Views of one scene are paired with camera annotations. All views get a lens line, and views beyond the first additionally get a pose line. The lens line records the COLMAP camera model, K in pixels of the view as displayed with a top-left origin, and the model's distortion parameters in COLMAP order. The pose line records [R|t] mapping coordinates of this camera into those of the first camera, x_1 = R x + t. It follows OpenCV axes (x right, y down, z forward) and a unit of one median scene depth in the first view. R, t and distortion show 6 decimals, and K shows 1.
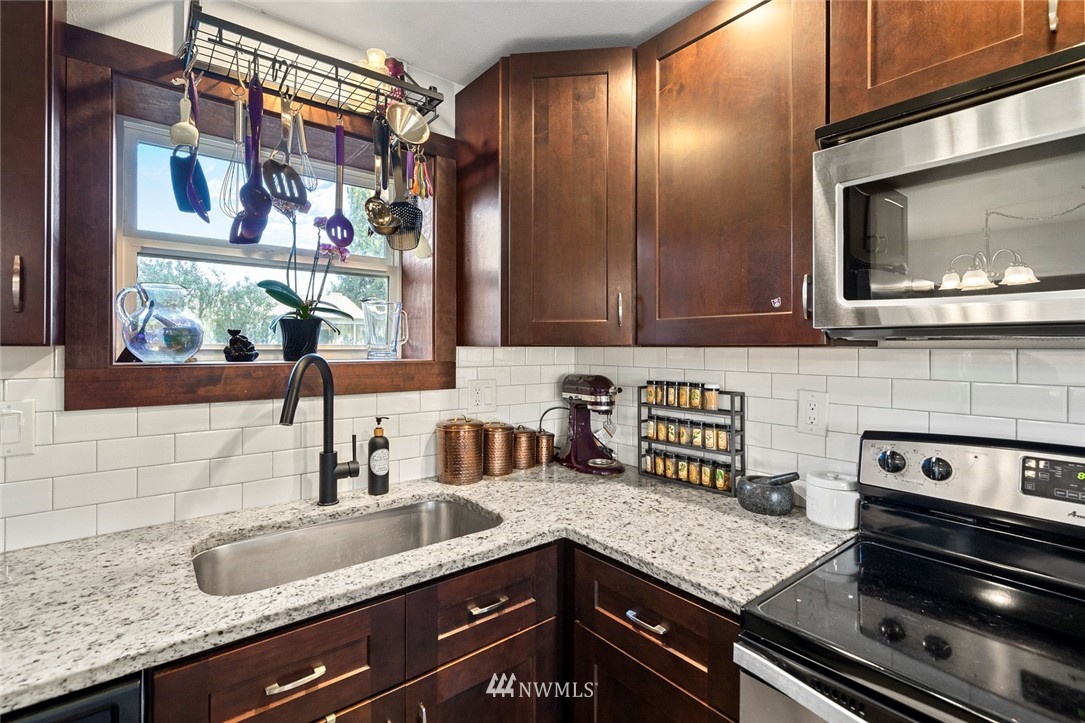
lens RADIAL K [[500.3, 0, 533.3], [0, 500.3, 343.9], [0, 0, 1]] dist [-0.006006, -0.000203]
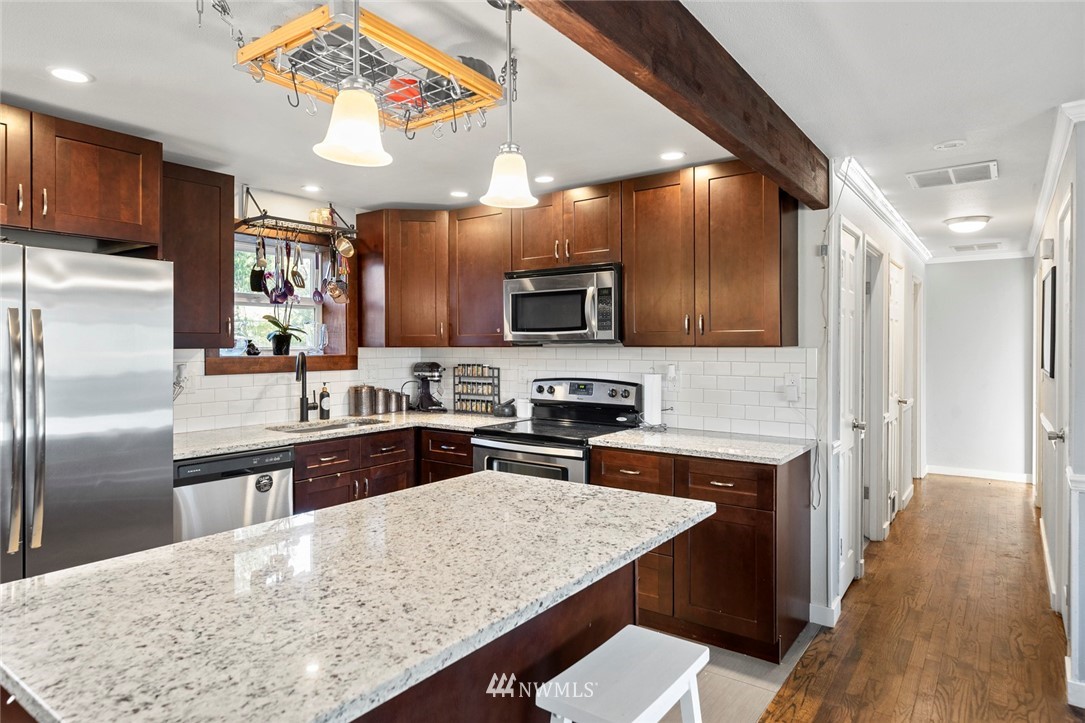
lens RADIAL K [[633.8, 0, 533.3], [0, 633.8, 347.3], [0, 0, 1]] dist [0.001773, -0.000773]
pose [[0.966093, -0.006047, 0.258125, -0.152029], [0.003797, 0.999950, 0.009214, -0.016979], [-0.258168, -0.007921, 0.966068, -1.731236]]
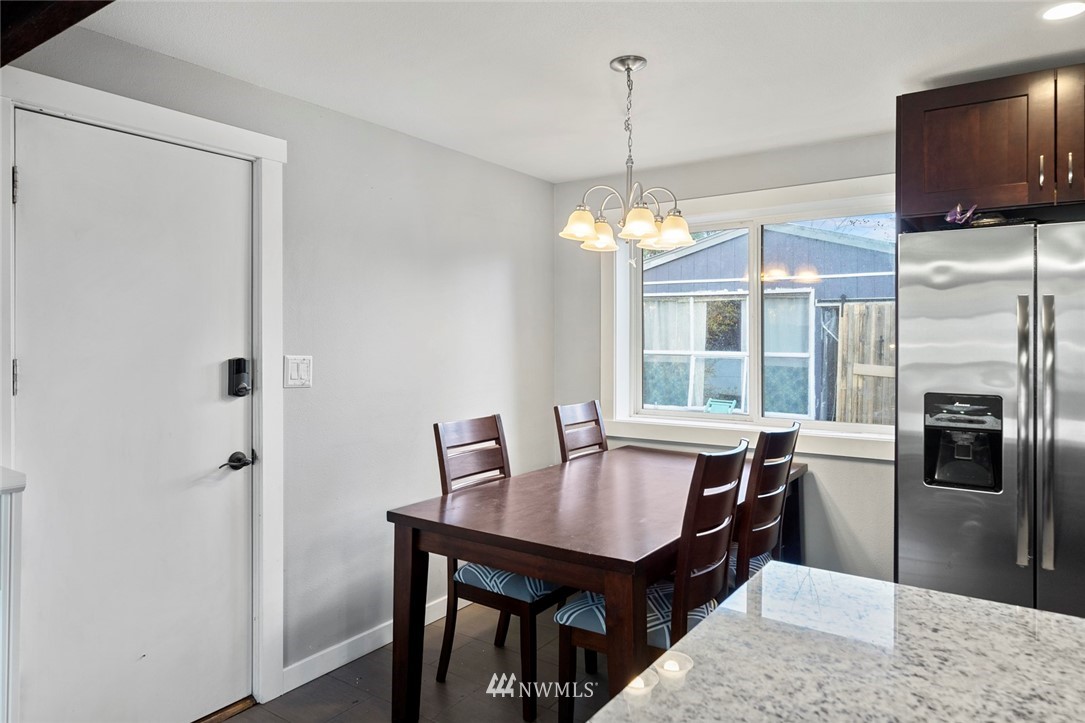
lens RADIAL K [[690.7, 0, 544.4], [0, 690.7, 344.1], [0, 0, 1]] dist [0.001706, 0.001180]
pose [[0.291378, 0.003149, -0.956603, 0.152642], [0.006010, 0.999969, 0.005123, -0.011573], [0.956589, -0.007242, 0.291350, -1.389931]]
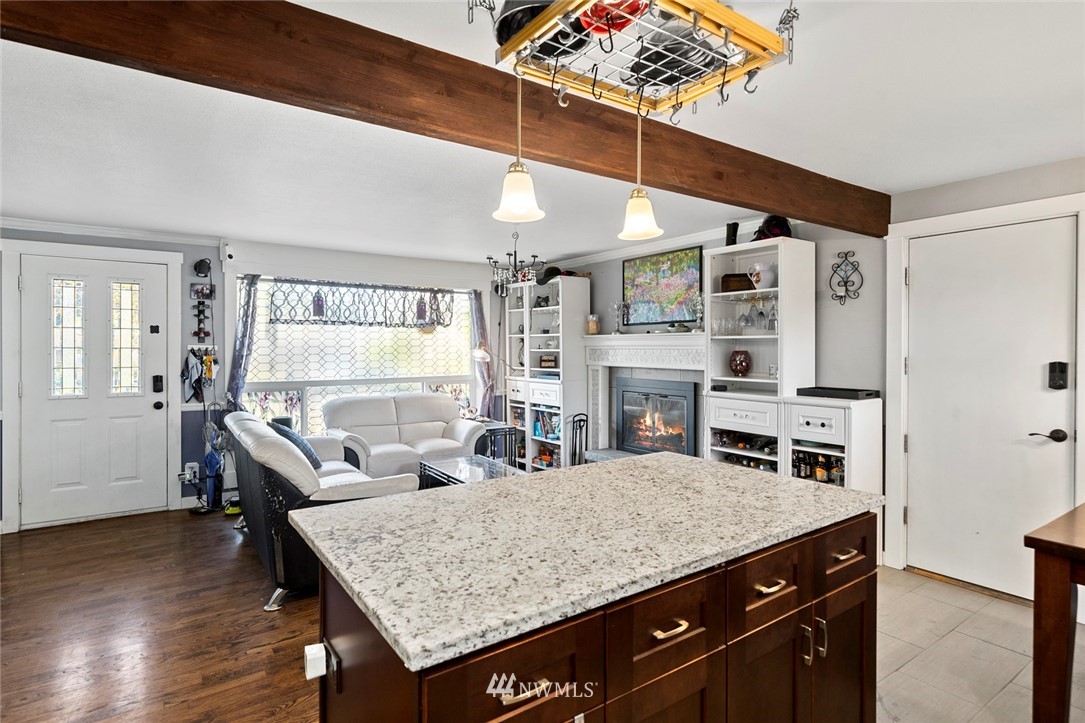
lens RADIAL K [[558.9, 0, 538.0], [0, 558.9, 362.5], [0, 0, 1]] dist [-0.004136, -0.000369]
pose [[-0.998130, -0.006577, 0.060774, -0.016967], [-0.005414, 0.999799, 0.019282, 0.000944], [-0.060889, 0.018917, -0.997965, 0.319929]]
